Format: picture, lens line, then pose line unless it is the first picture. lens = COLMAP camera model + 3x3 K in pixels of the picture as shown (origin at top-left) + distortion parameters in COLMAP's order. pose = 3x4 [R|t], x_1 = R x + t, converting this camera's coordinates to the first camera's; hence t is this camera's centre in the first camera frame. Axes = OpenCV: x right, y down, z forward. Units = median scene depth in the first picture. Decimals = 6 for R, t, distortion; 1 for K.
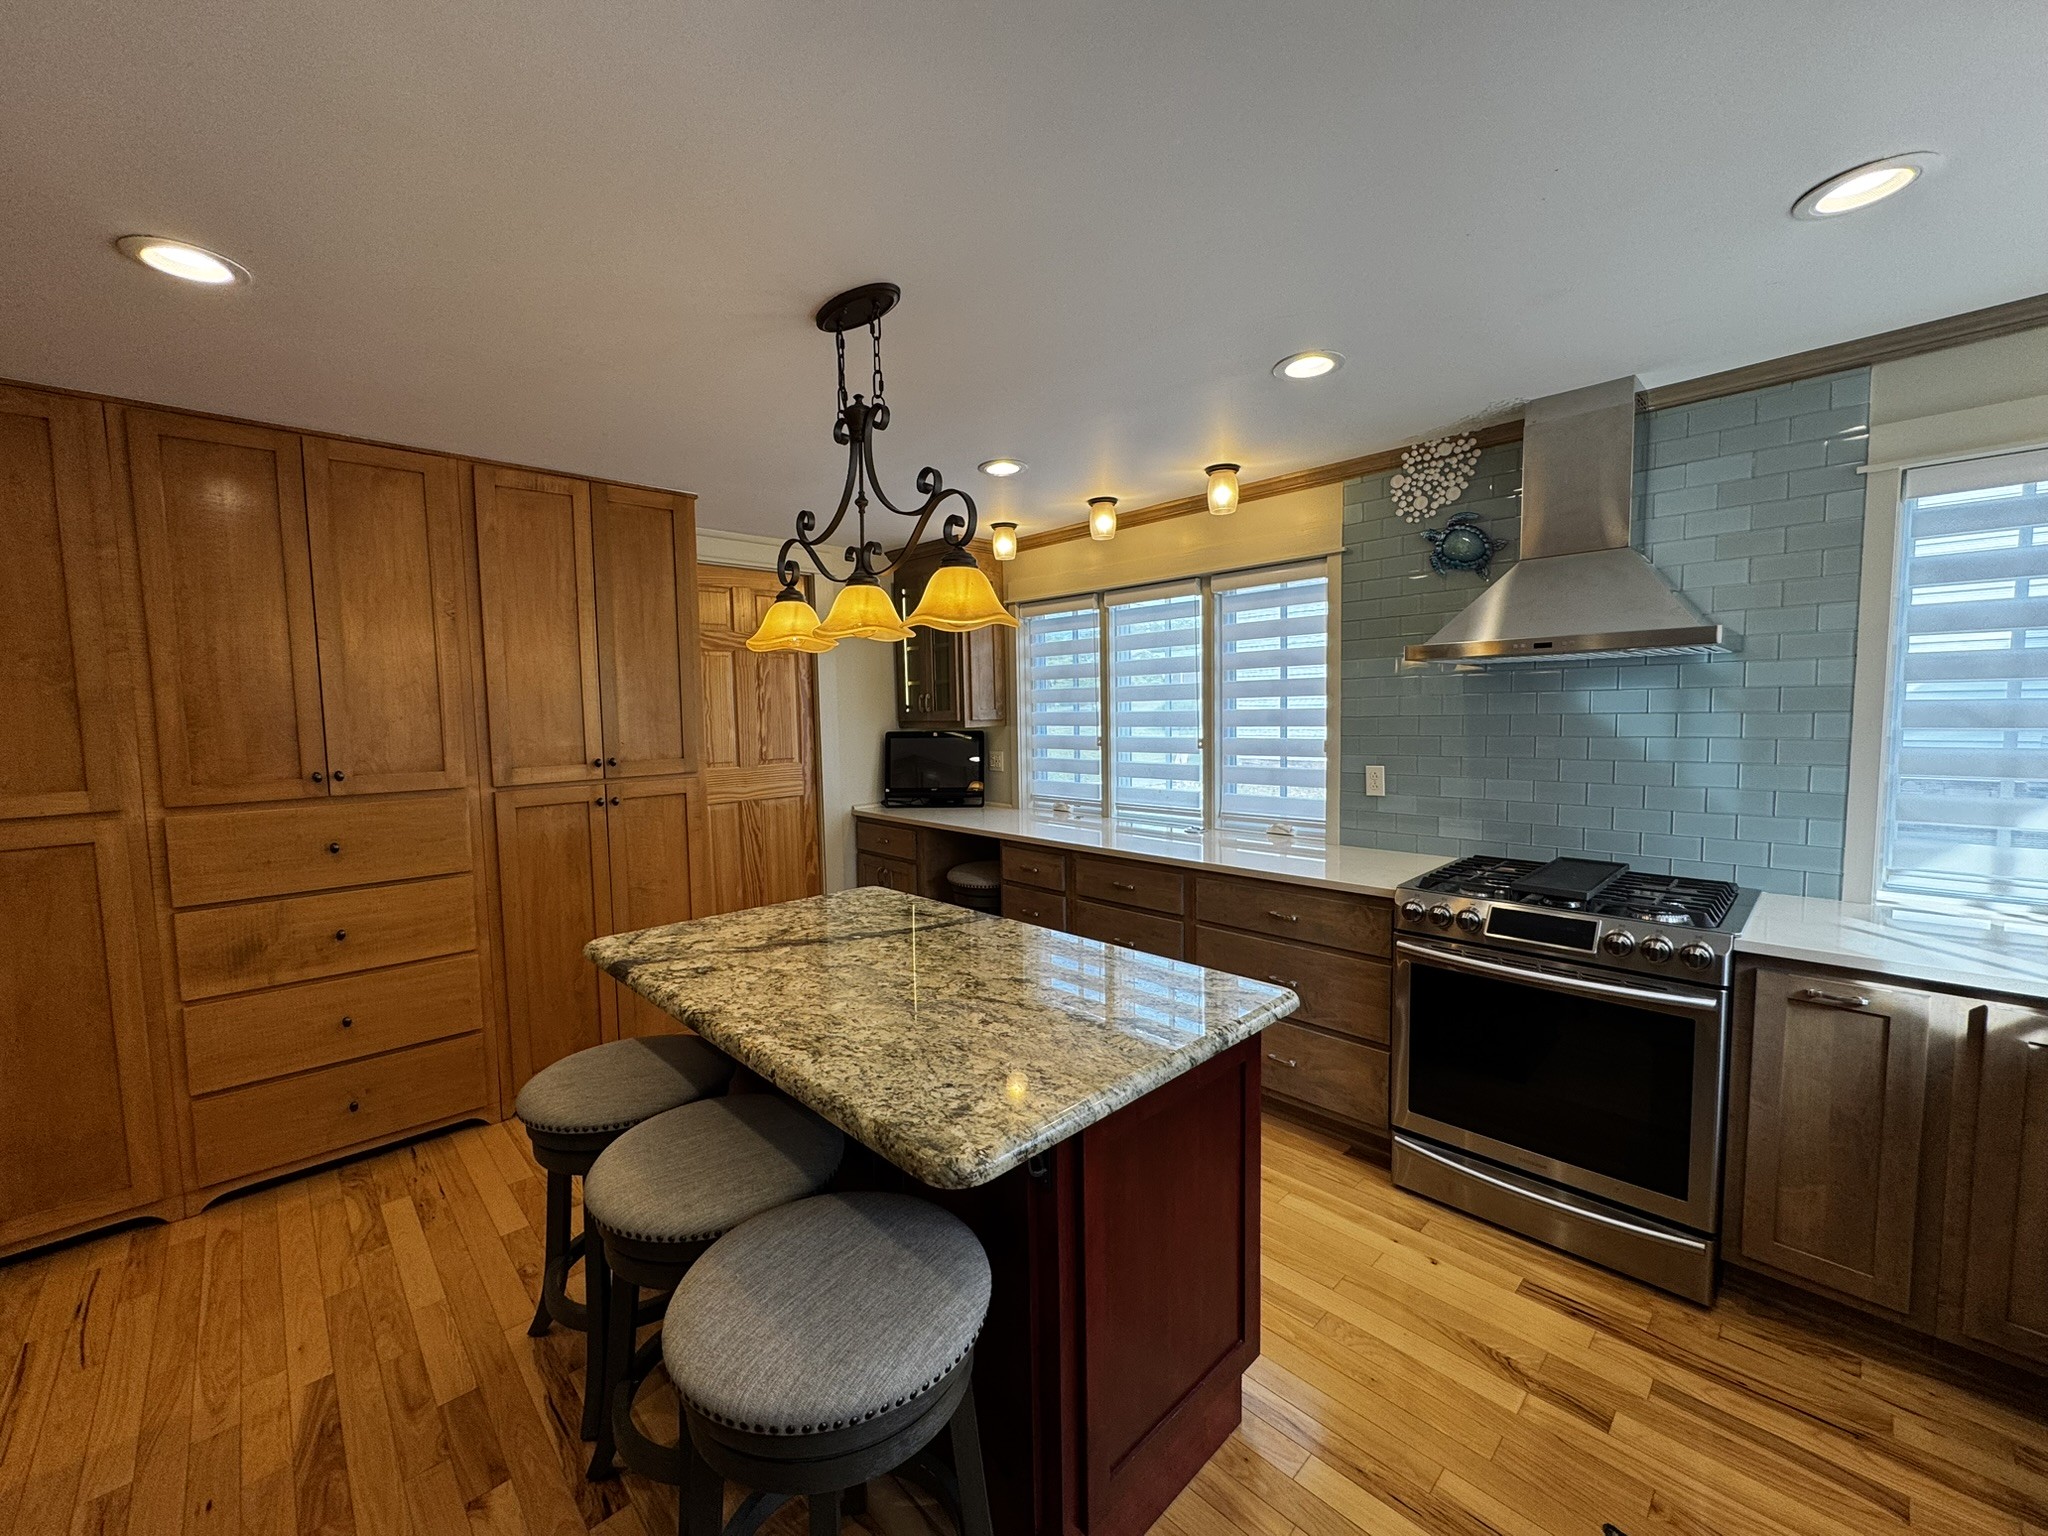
lens RADIAL K [[813.9, 0, 1027.3], [0, 813.9, 766.1], [0, 0, 1]] dist [-0.002775, 0.000572]
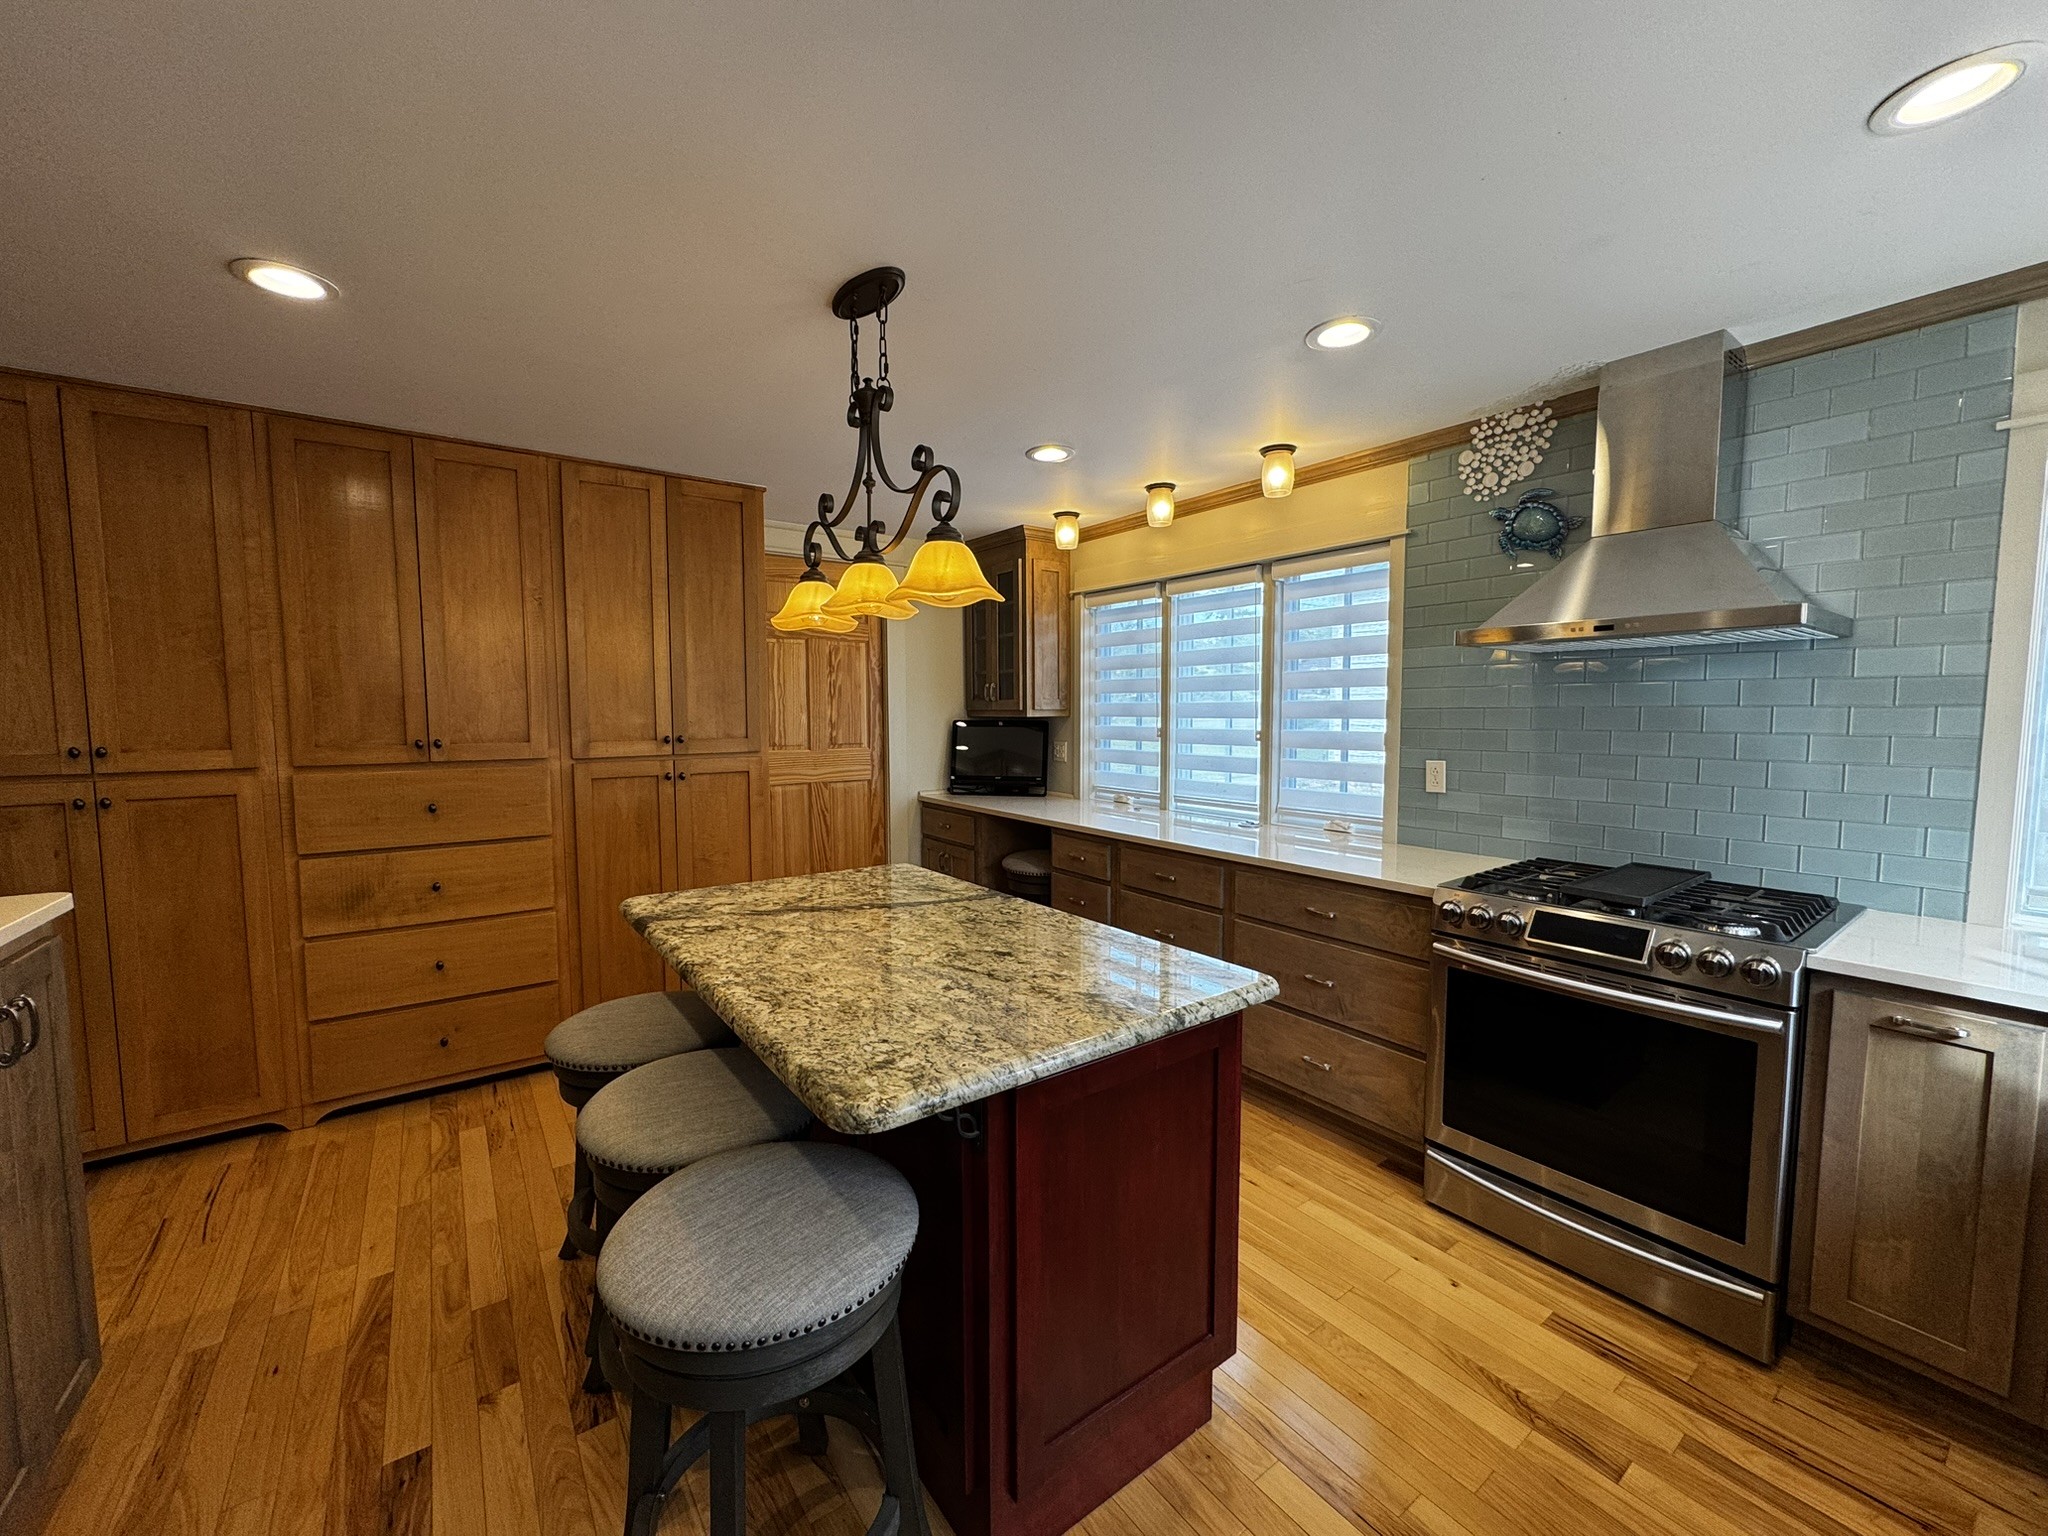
lens RADIAL K [[813.9, 0, 1031.0], [0, 813.9, 766.5], [0, 0, 1]] dist [-0.002775, 0.000572]
pose [[0.990945, 0.025932, -0.131739, 0.125100], [-0.025832, 0.999663, 0.002465, 0.023518], [0.131758, 0.000961, 0.991281, 0.005492]]
